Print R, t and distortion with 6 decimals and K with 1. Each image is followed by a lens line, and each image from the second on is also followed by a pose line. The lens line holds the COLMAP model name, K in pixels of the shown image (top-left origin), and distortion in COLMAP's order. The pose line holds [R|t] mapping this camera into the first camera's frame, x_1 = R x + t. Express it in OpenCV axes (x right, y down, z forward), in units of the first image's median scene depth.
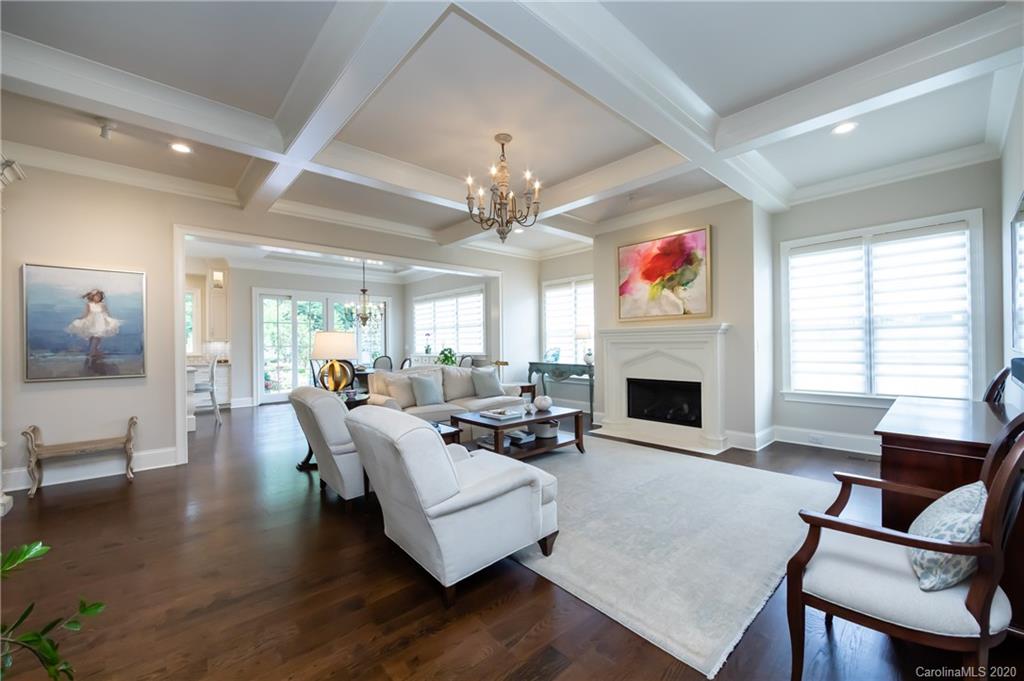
lens RADIAL K [[401.9, 0, 512.9], [0, 401.9, 343.9], [0, 0, 1]] dist [-0.000046, 0.000257]
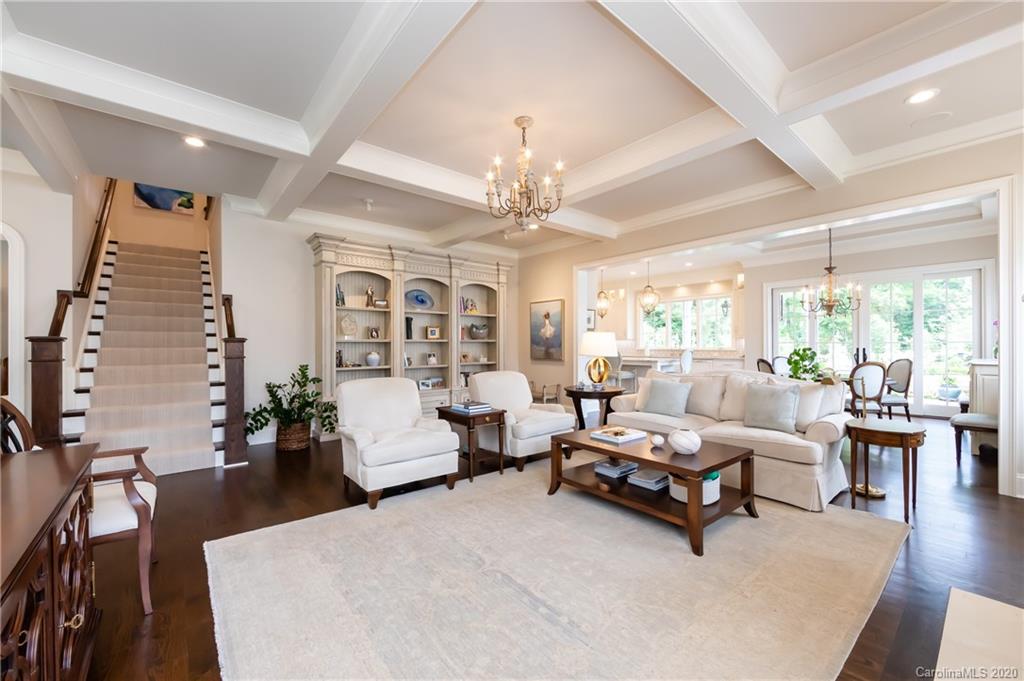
lens RADIAL K [[401.9, 0, 512.9], [0, 401.9, 343.9], [0, 0, 1]] dist [-0.000046, 0.000257]
pose [[-0.040183, 0.010475, -0.999137, 0.803092], [0.003331, 0.999941, 0.010349, -0.008121], [0.999187, -0.002913, -0.040215, 0.895217]]
